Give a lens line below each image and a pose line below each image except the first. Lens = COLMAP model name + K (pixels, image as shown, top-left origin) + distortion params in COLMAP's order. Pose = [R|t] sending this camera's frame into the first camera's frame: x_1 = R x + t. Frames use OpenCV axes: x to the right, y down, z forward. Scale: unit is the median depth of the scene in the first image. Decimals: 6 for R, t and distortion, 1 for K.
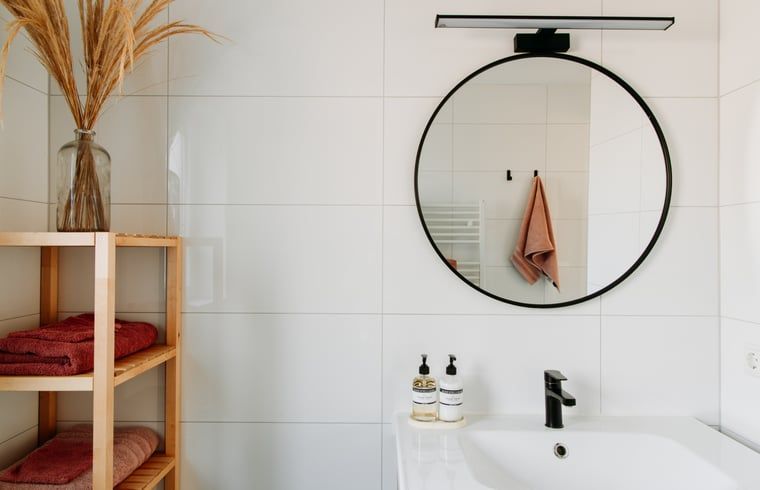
lens RADIAL K [[514.2, 0, 380.0], [0, 514.2, 245.0], [0, 0, 1]] dist [0.002488, -0.000486]
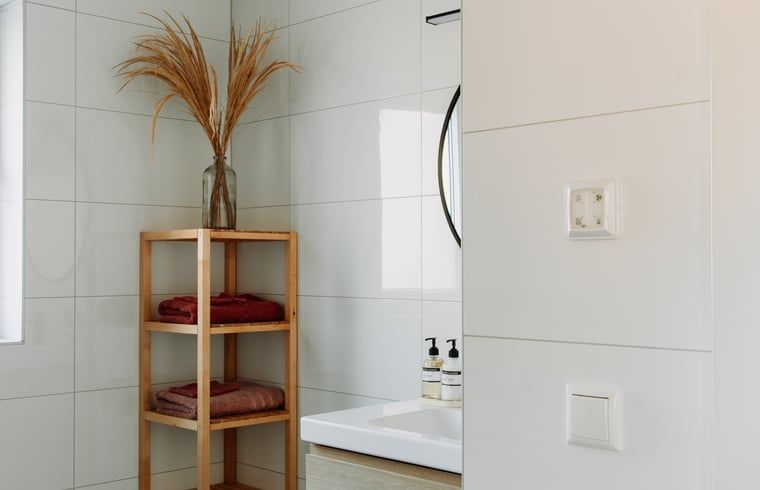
lens RADIAL K [[932.7, 0, 380.5], [0, 932.7, 273.4], [0, 0, 1]] dist [-0.018916, -0.021906]
pose [[0.708253, 0.001097, -0.705957, 1.369524], [0.006755, 0.999942, 0.008331, 0.067447], [0.705926, -0.010669, 0.708205, -0.430373]]
